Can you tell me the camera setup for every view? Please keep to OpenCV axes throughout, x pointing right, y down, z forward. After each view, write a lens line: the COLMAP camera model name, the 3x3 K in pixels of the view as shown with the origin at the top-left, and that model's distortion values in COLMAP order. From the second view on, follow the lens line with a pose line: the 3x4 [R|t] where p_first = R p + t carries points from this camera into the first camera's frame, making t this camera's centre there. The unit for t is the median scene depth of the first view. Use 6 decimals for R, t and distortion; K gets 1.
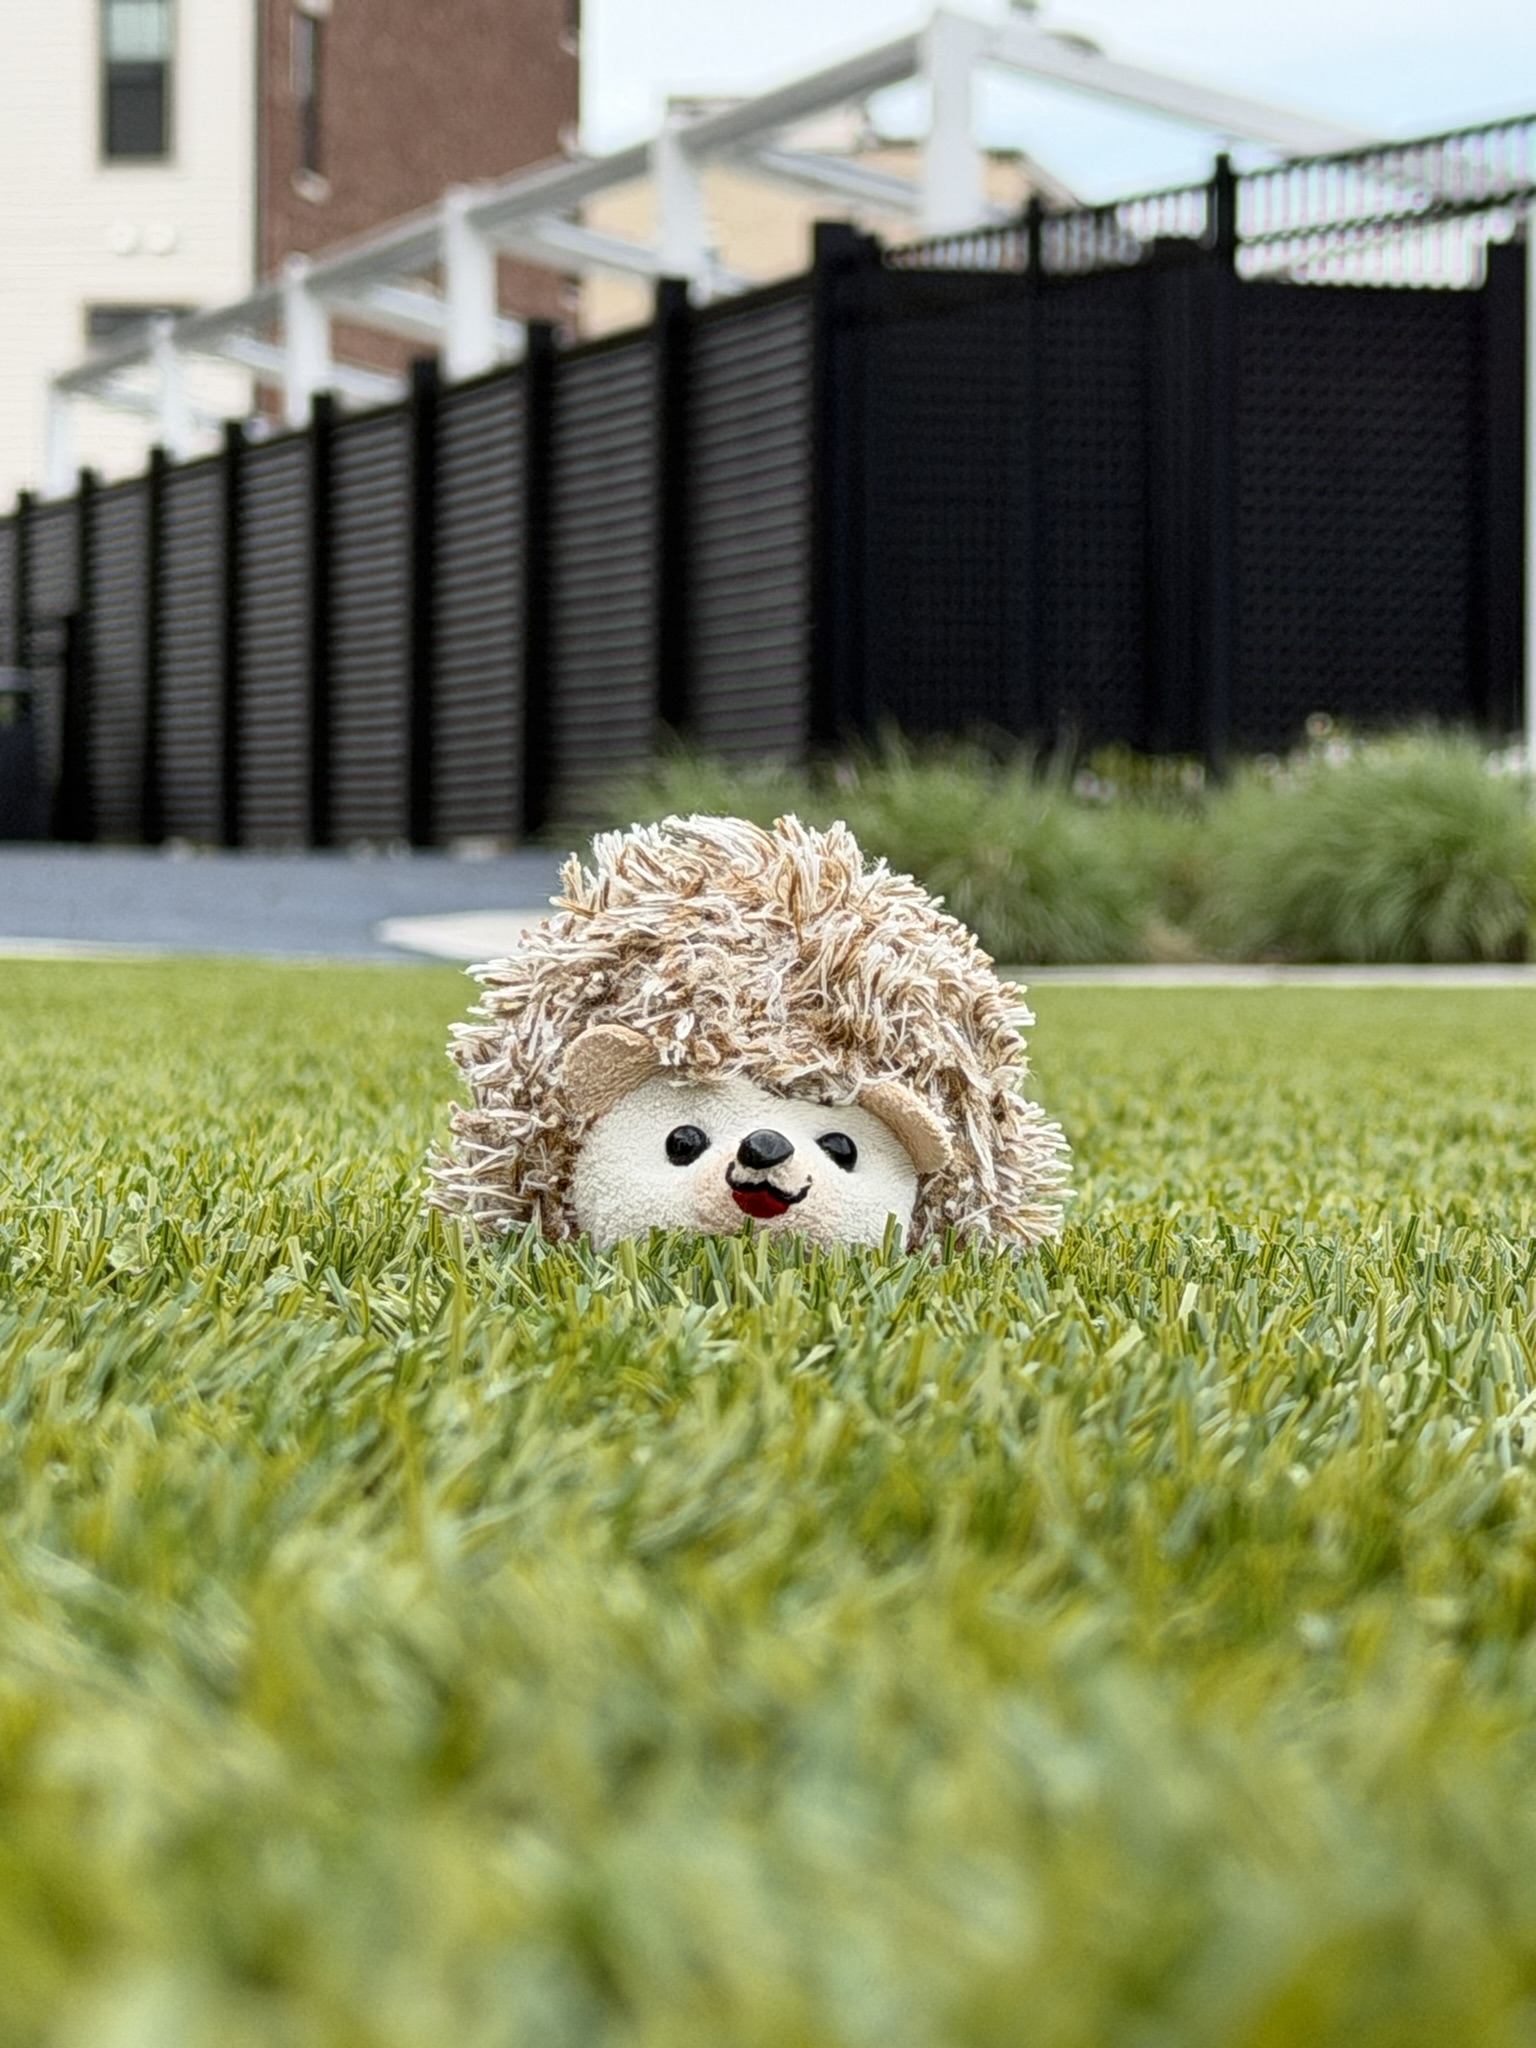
lens RADIAL K [[5948.9, 0, 772.4], [0, 5948.9, 1025.4], [0, 0, 1]] dist [0.079102, 0.000000]
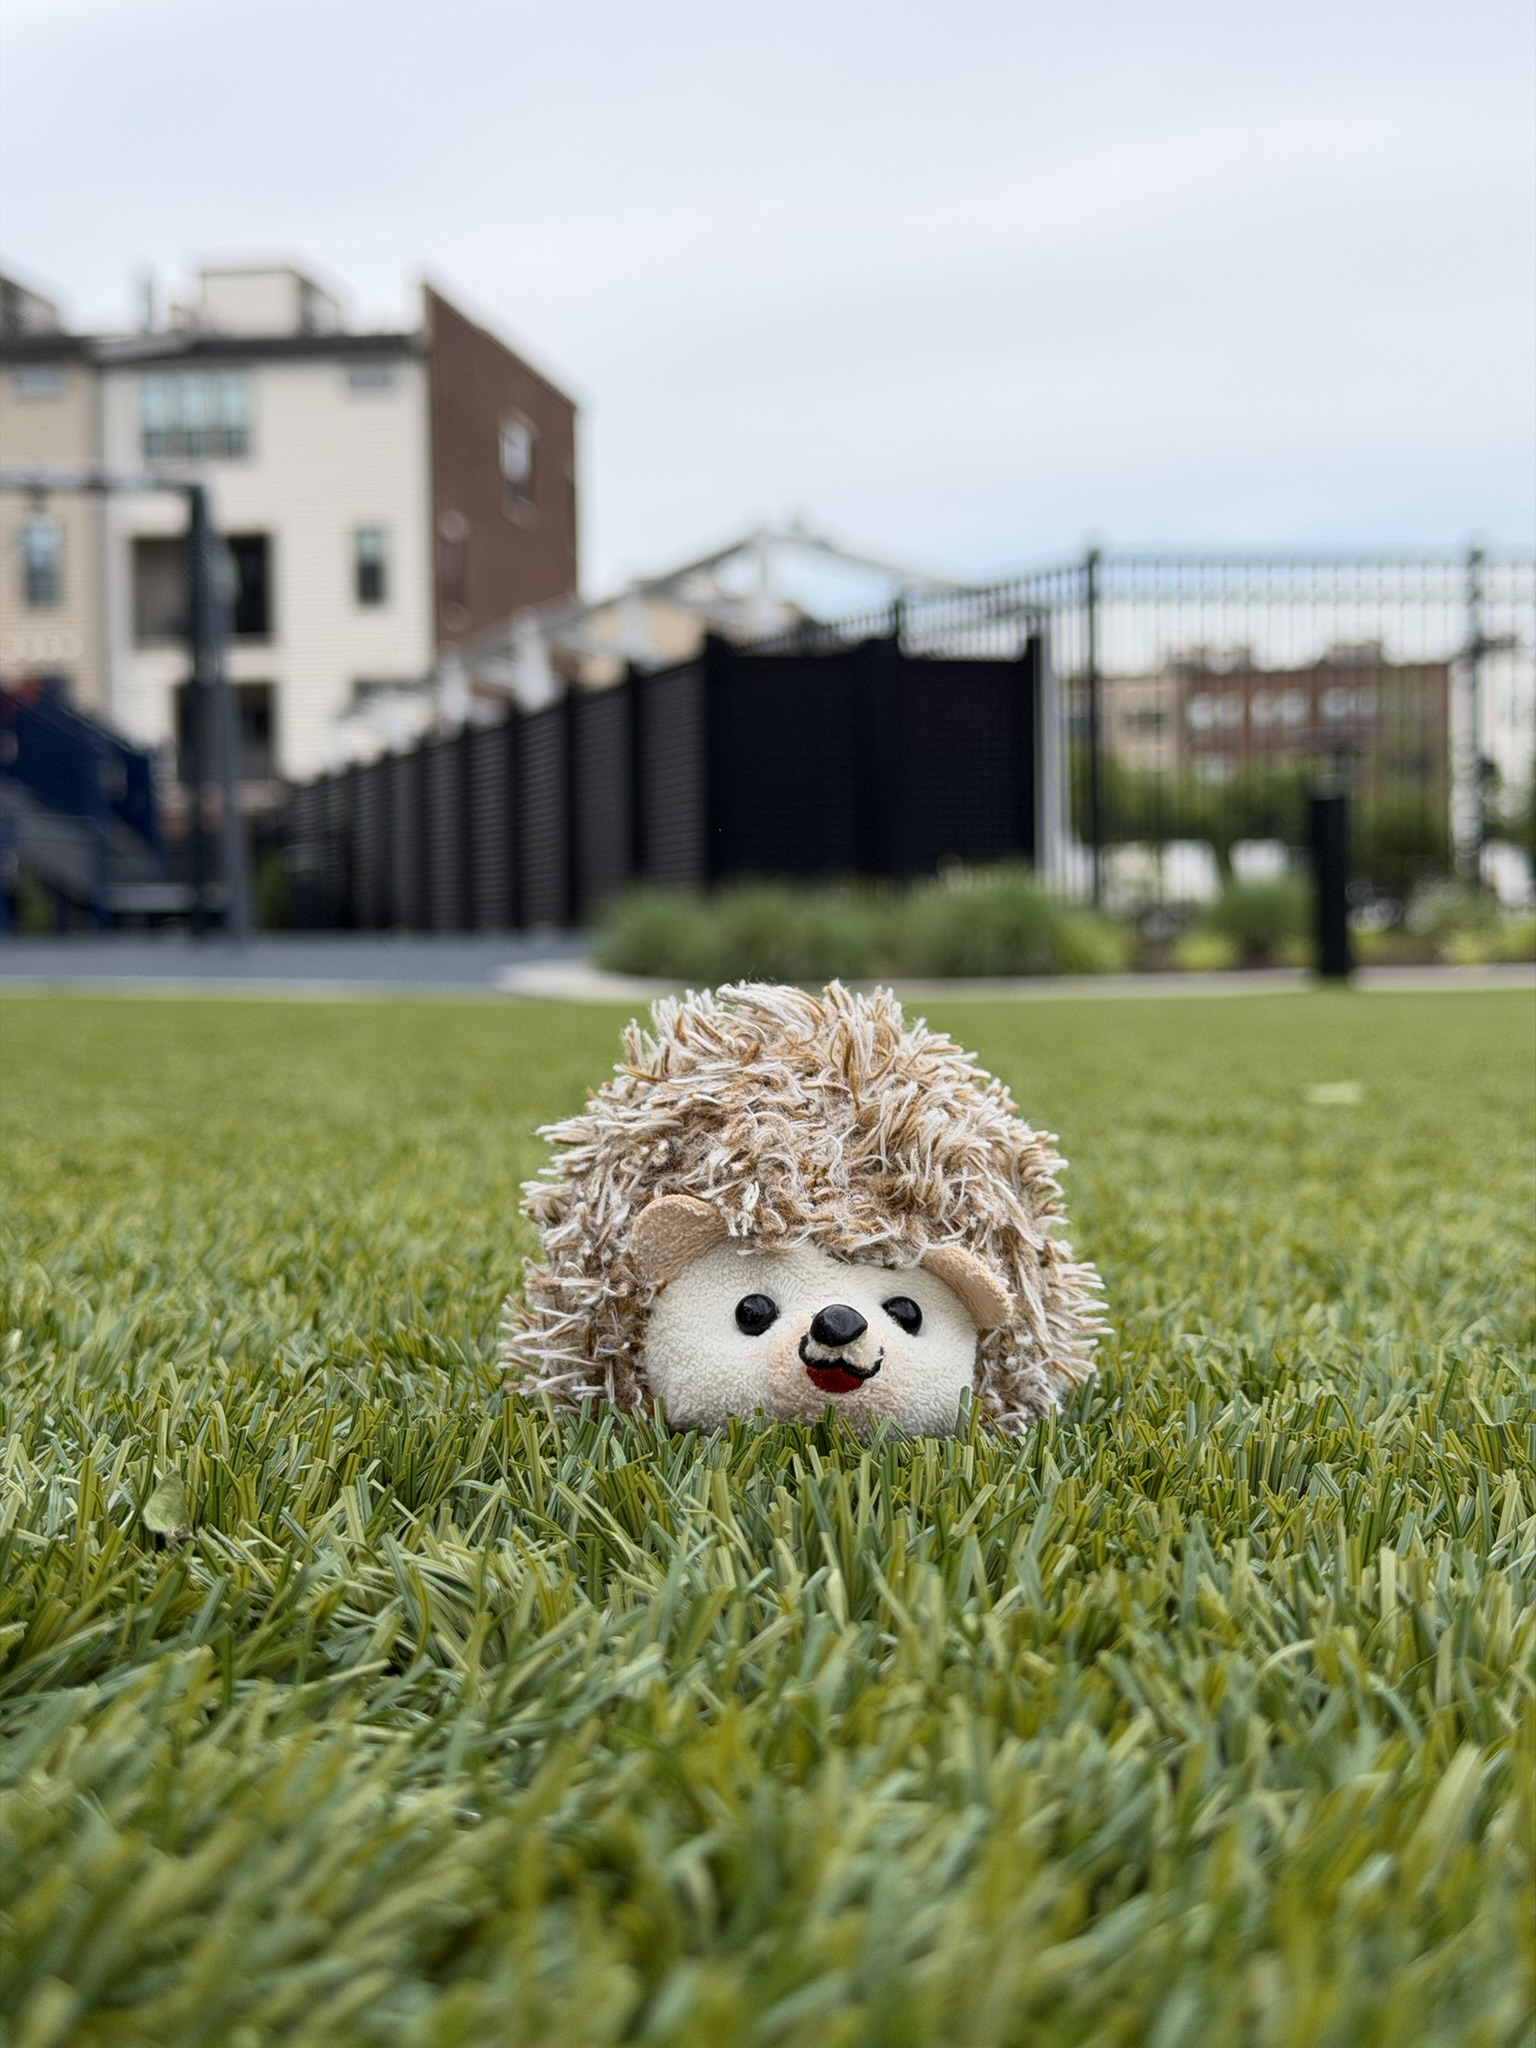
lens RADIAL K [[2782.1, 0, 770.3], [0, 2782.1, 1033.9], [0, 0, 1]] dist [0.126208, 0.000000]
pose [[0.999268, -0.022870, 0.030654, -0.024629], [0.022616, 0.999707, 0.008608, -0.030747], [-0.030842, -0.007908, 0.999493, 0.504357]]
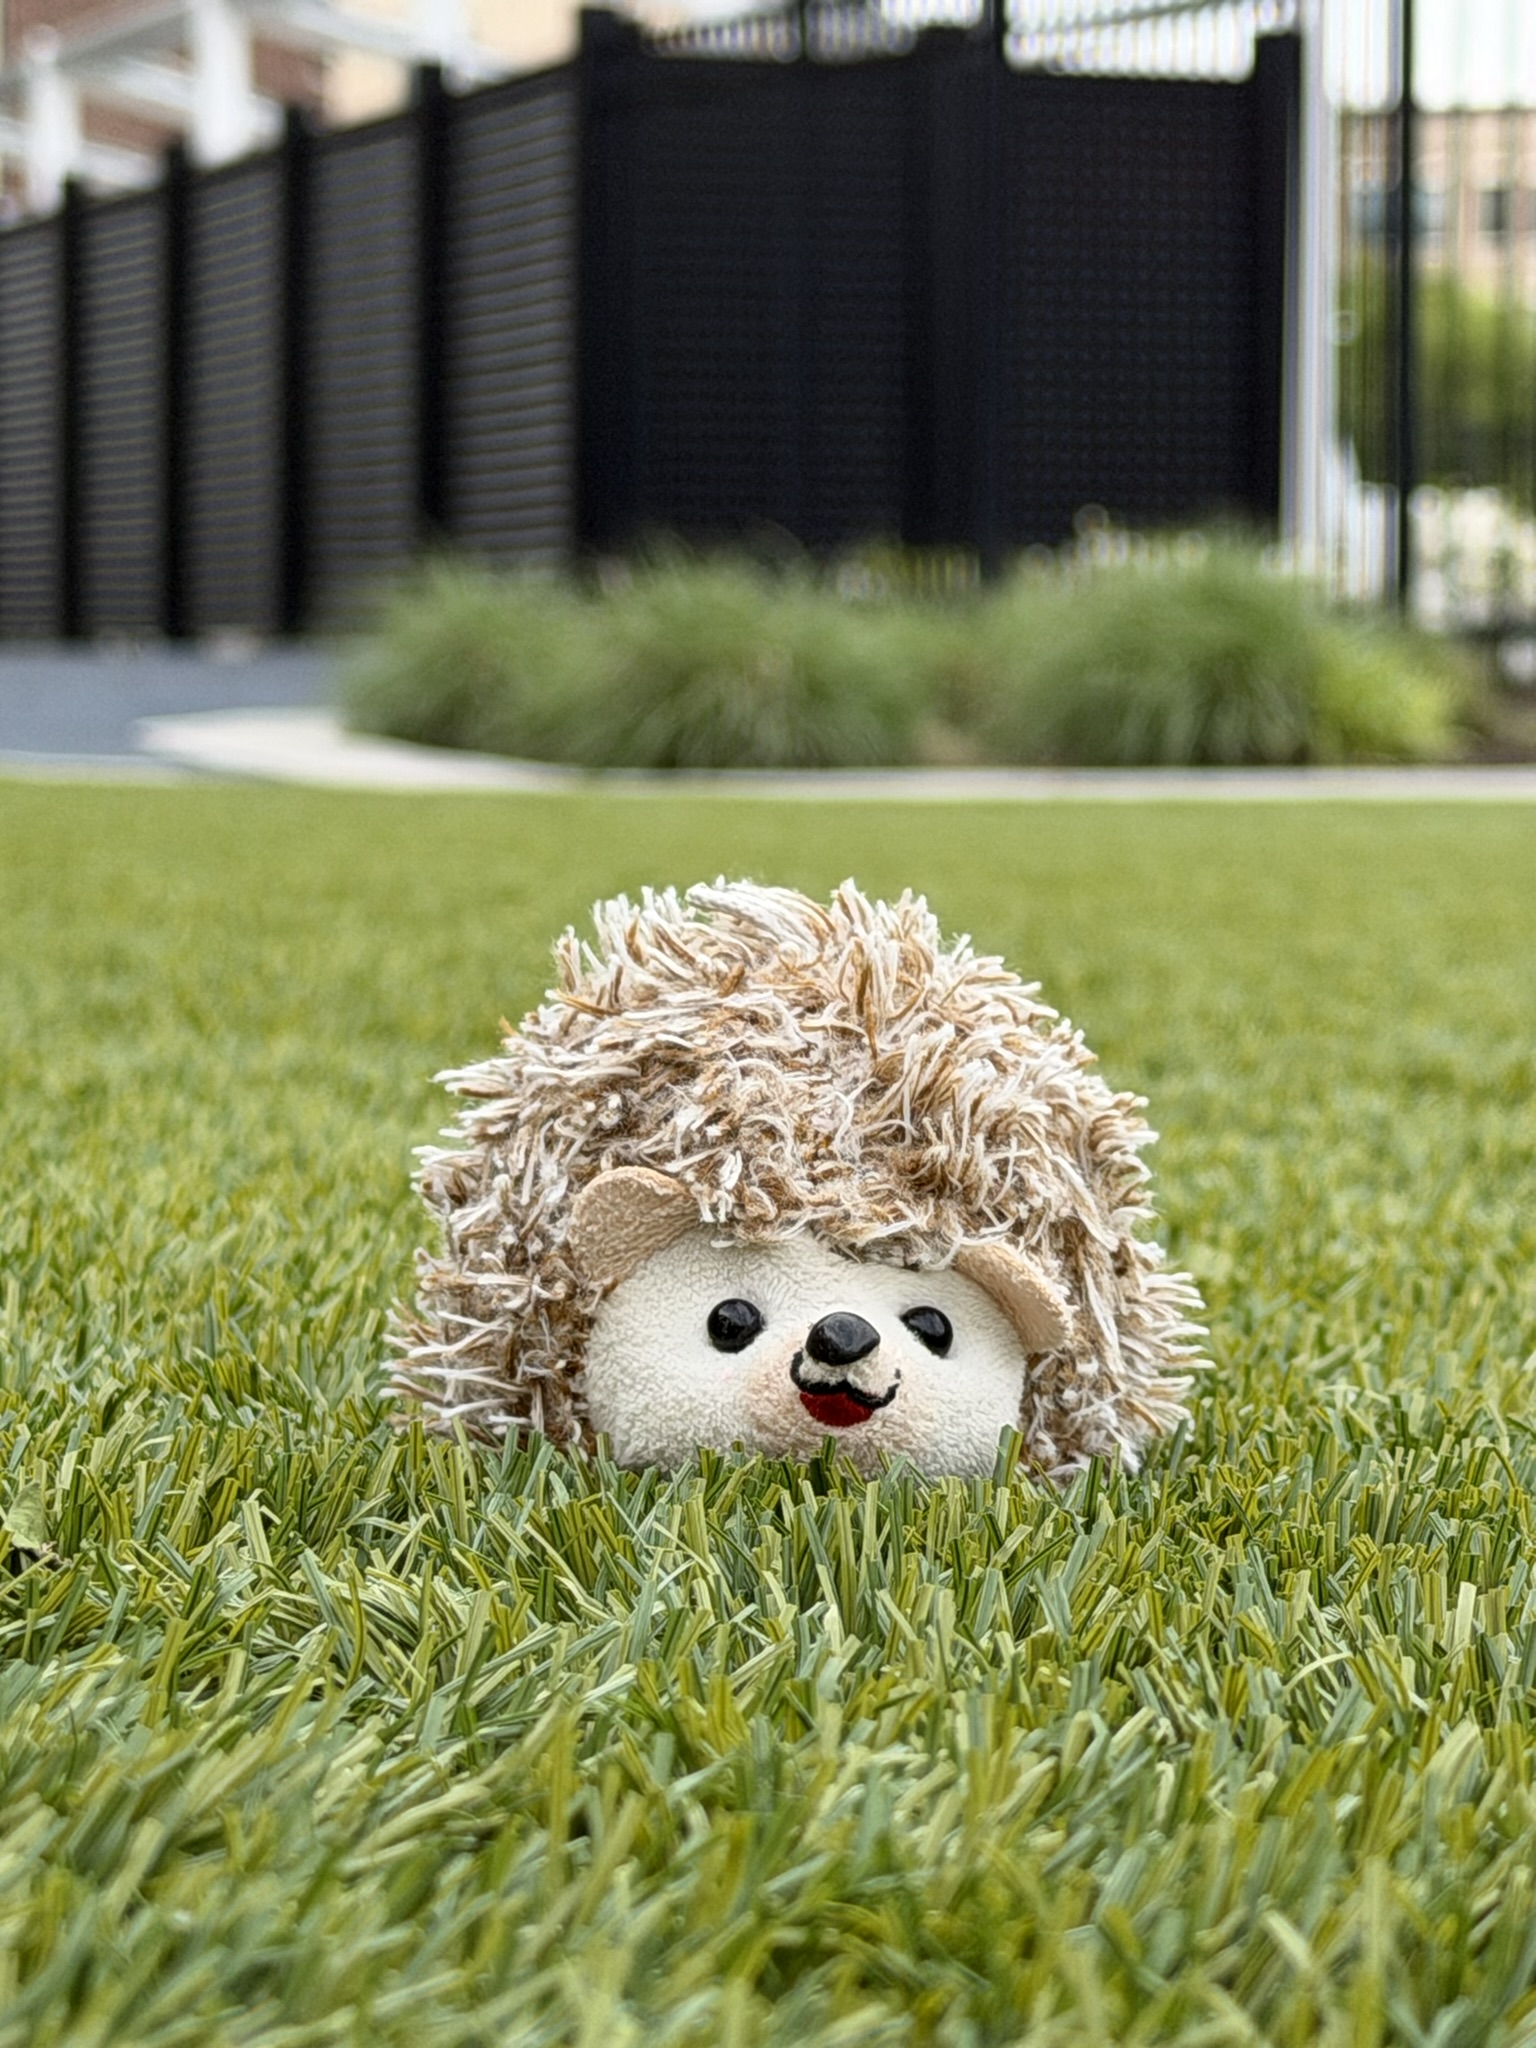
lens RADIAL K [[5948.9, 0, 763.9], [0, 5948.9, 1015.6], [0, 0, 1]] dist [0.079102, 0.000000]
pose [[0.999181, -0.001834, 0.040429, -0.040430], [0.000436, 0.999402, 0.034563, -0.045322], [-0.040468, -0.034517, 0.998584, 0.217726]]
